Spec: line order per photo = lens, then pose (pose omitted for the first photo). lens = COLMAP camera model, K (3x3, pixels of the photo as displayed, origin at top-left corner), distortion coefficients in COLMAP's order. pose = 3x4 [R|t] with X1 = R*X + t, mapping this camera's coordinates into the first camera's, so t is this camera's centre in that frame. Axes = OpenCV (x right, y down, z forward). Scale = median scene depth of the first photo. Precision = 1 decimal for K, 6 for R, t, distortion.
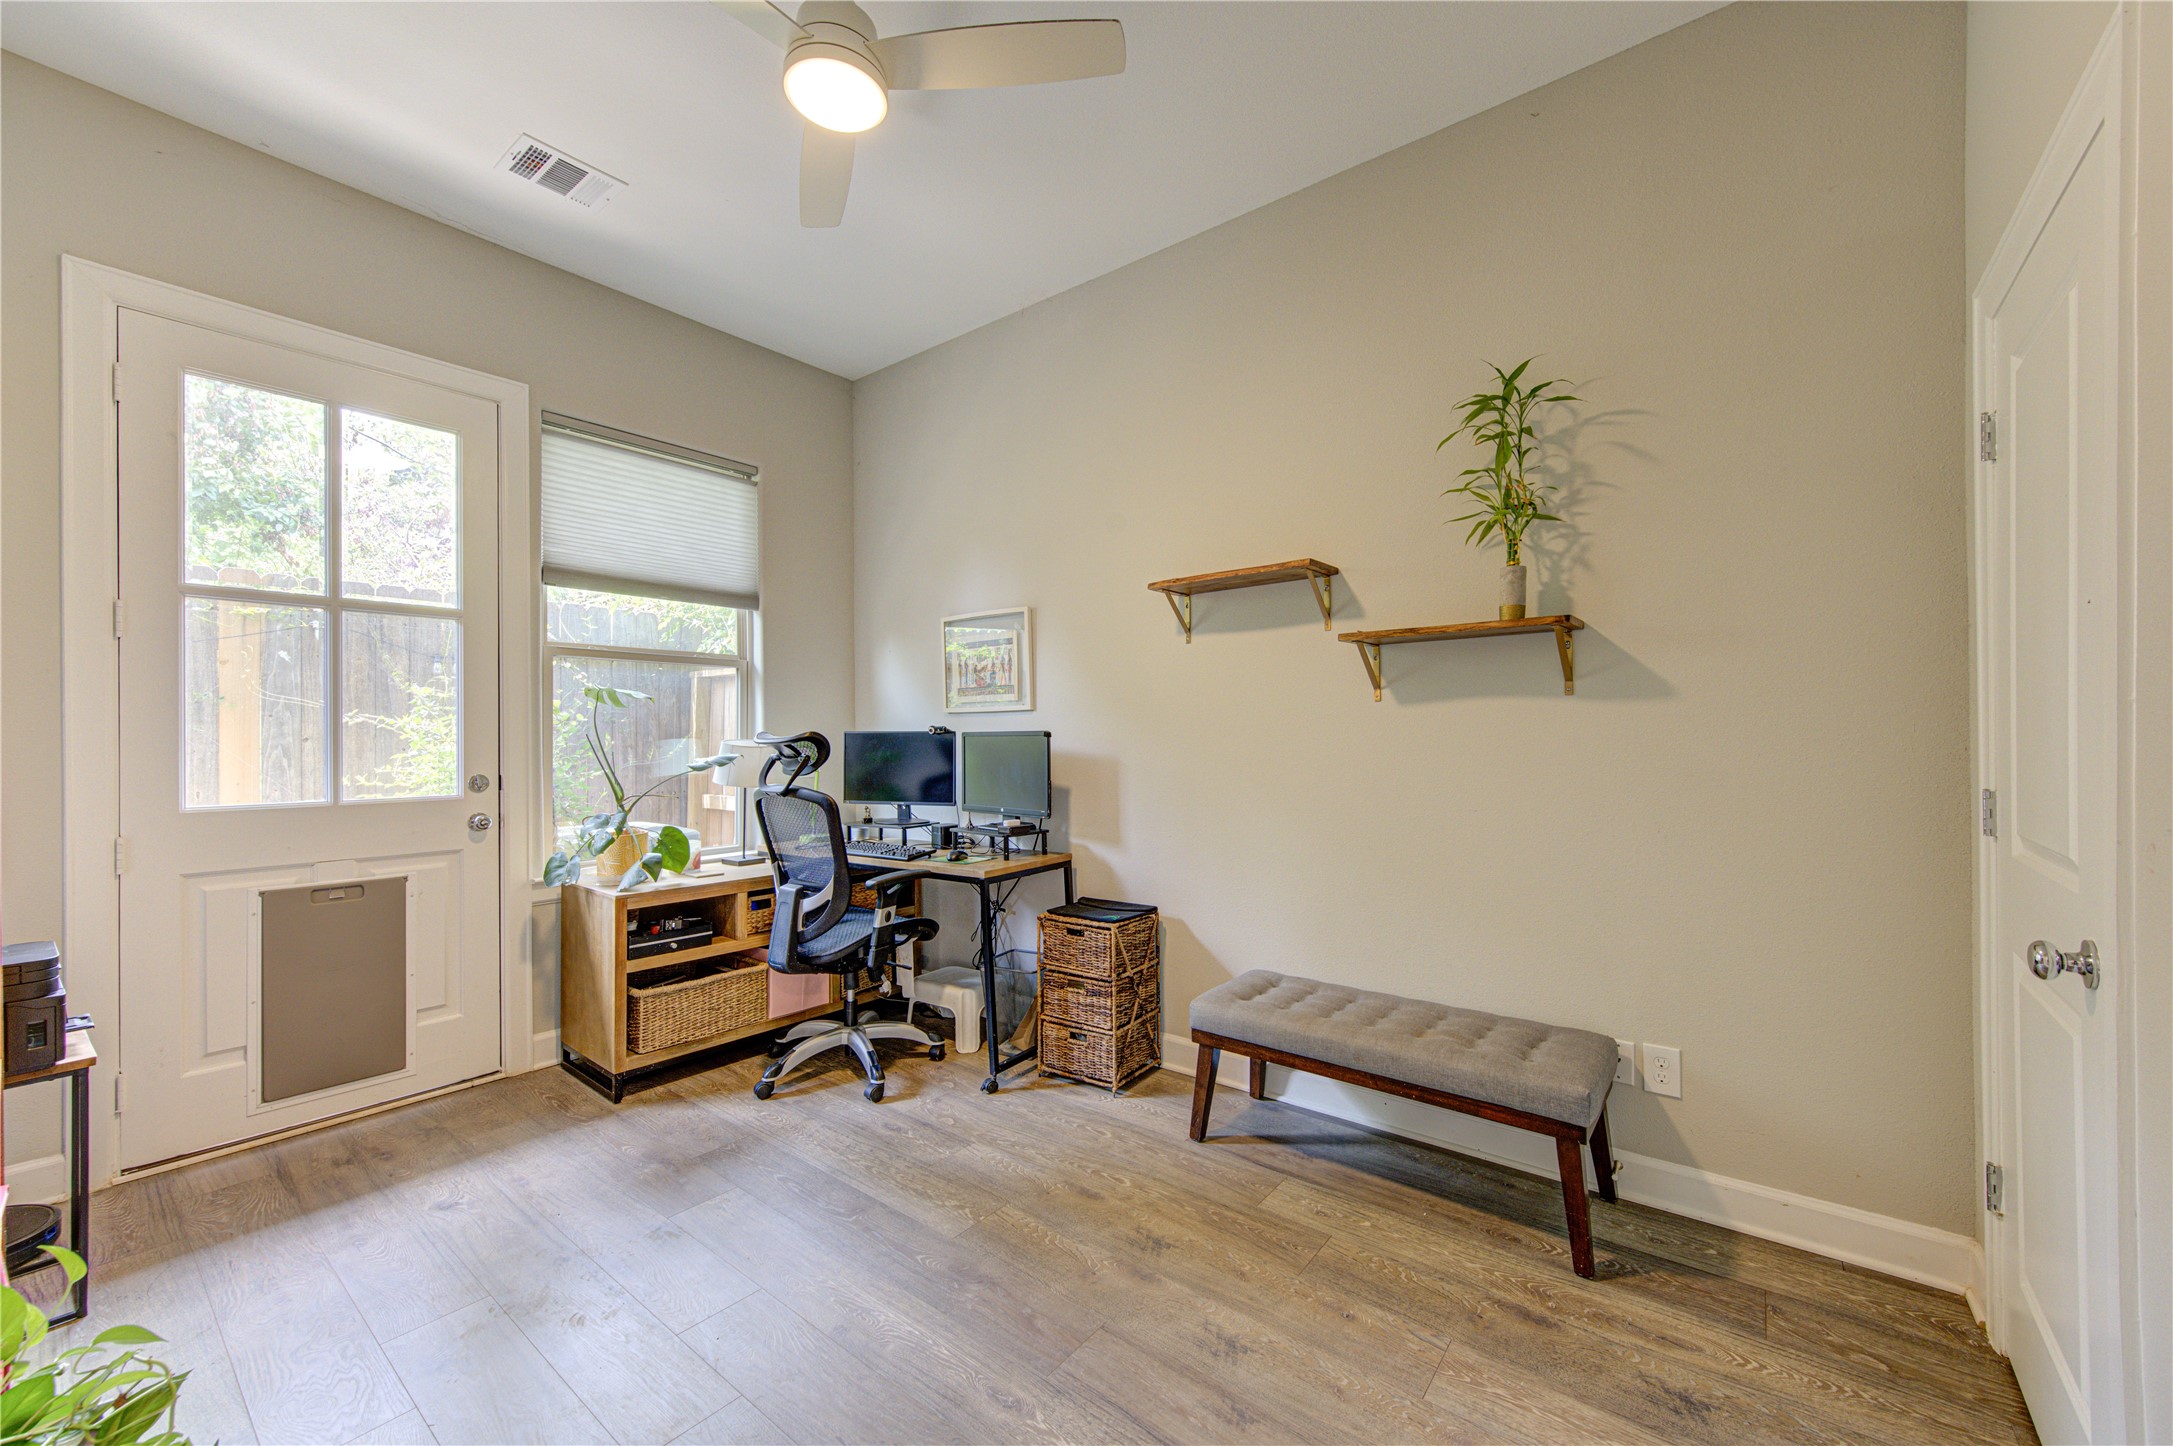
lens RADIAL K [[848.0, 0, 1095.9], [0, 848.0, 726.8], [0, 0, 1]] dist [0.001614, 0.000125]
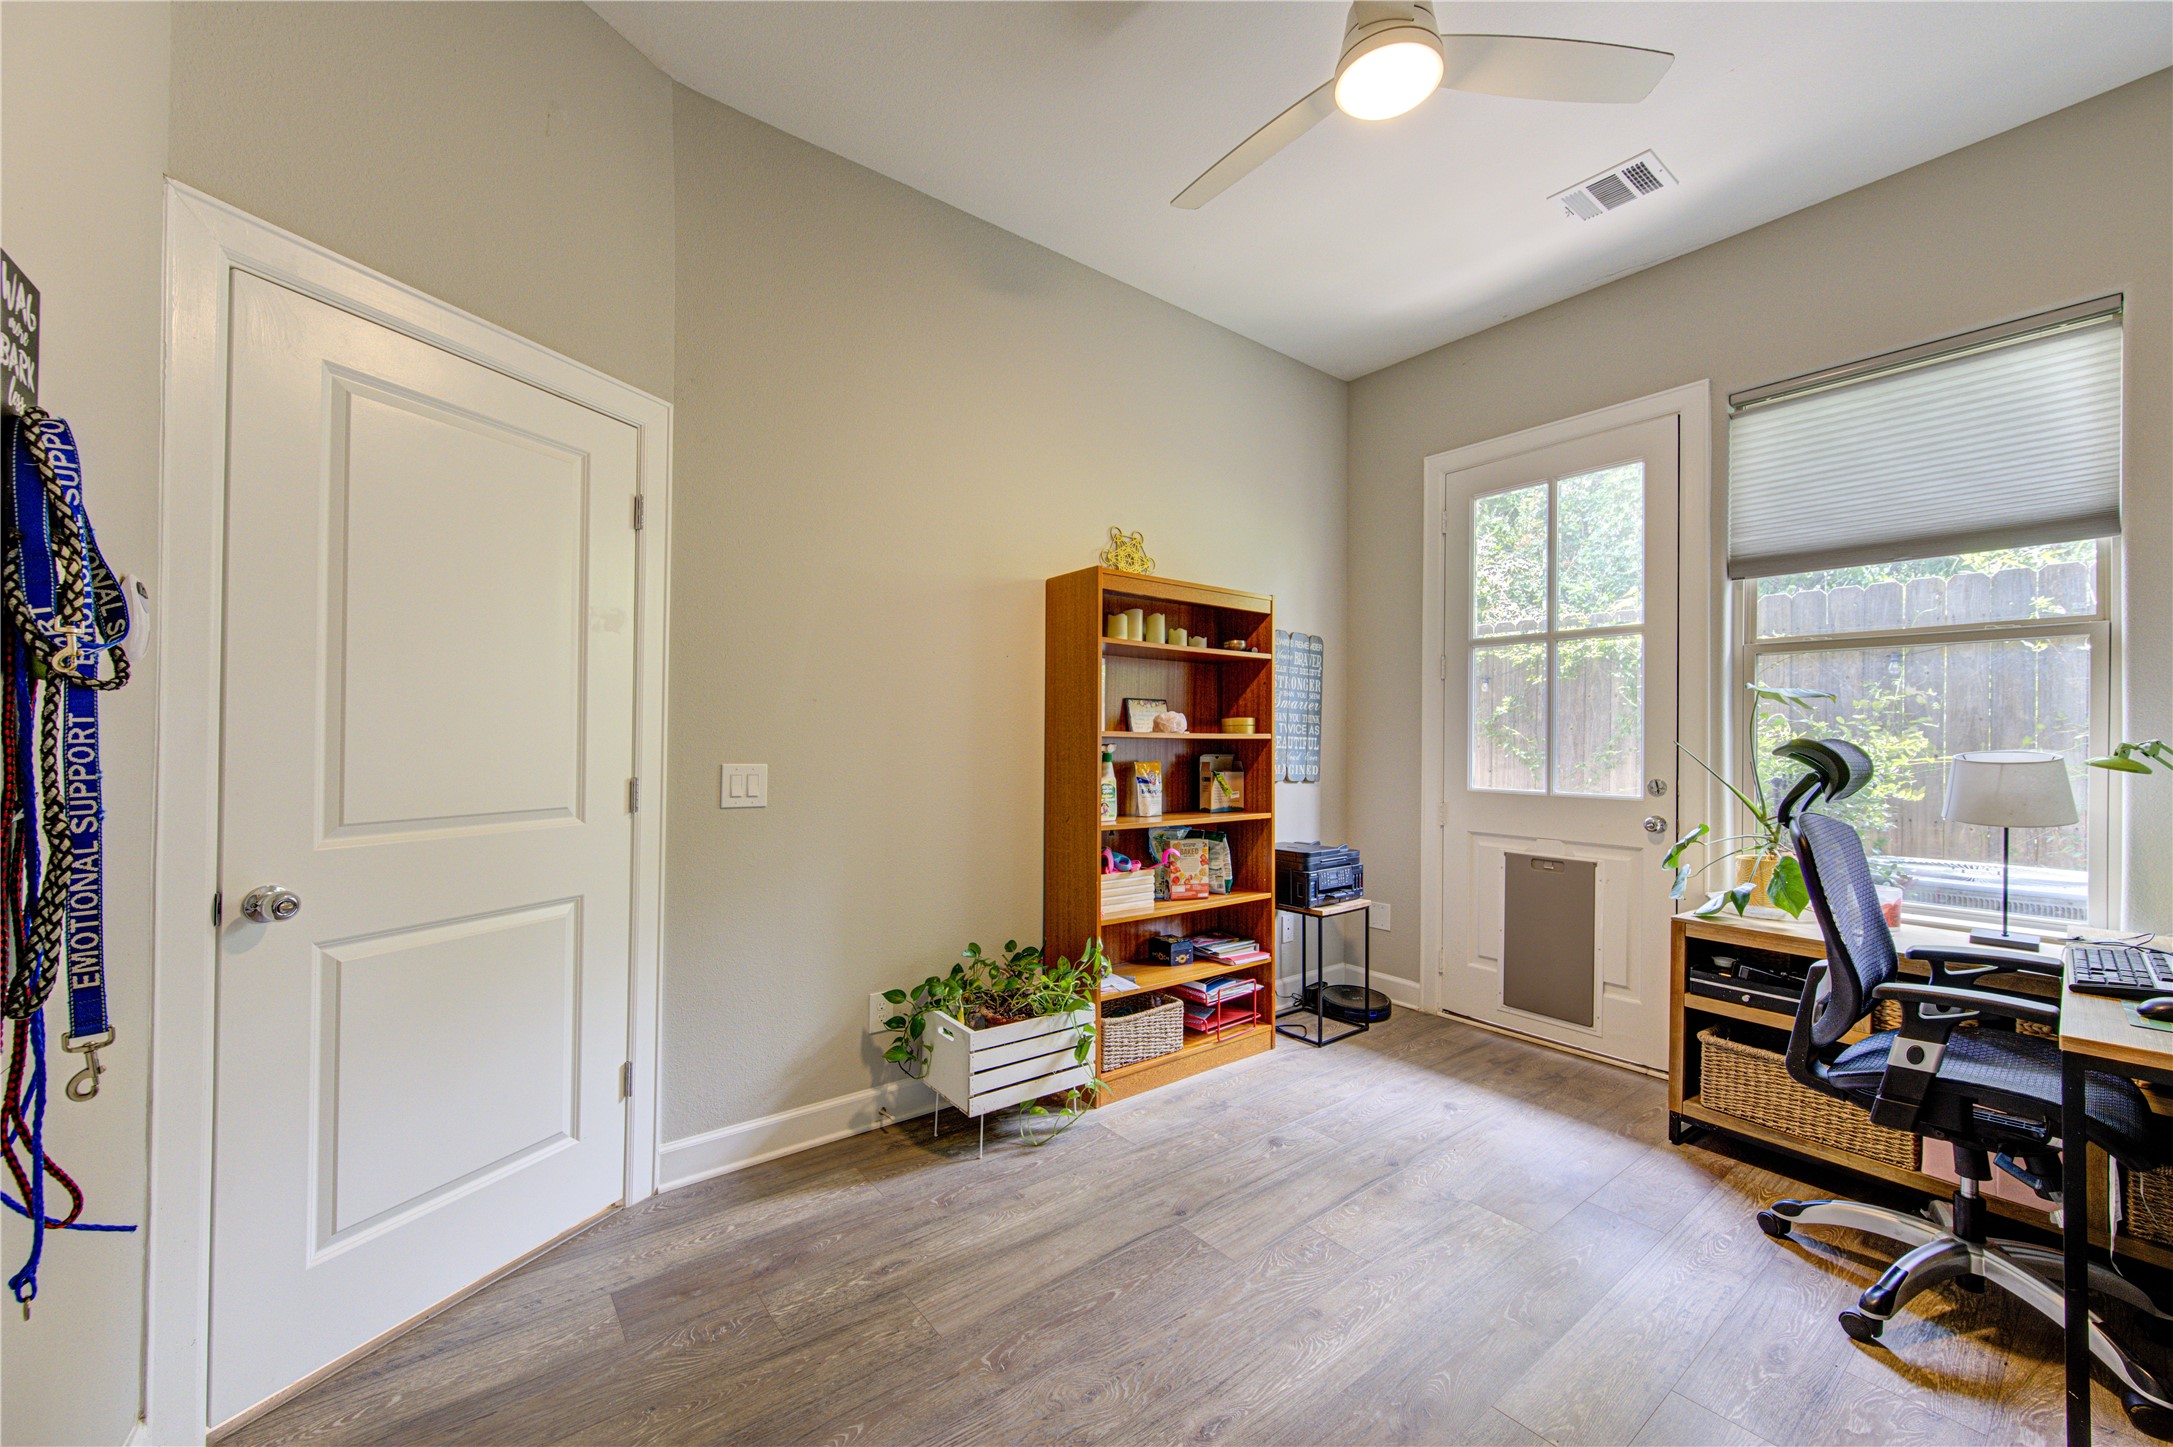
lens RADIAL K [[849.7, 0, 1096.6], [0, 849.7, 730.7], [0, 0, 1]] dist [-0.000474, -0.000066]
pose [[-0.242836, -0.006983, -0.970042, 0.476029], [0.001178, 0.999971, -0.007494, 0.003669], [0.970067, -0.002962, -0.242820, 0.615110]]
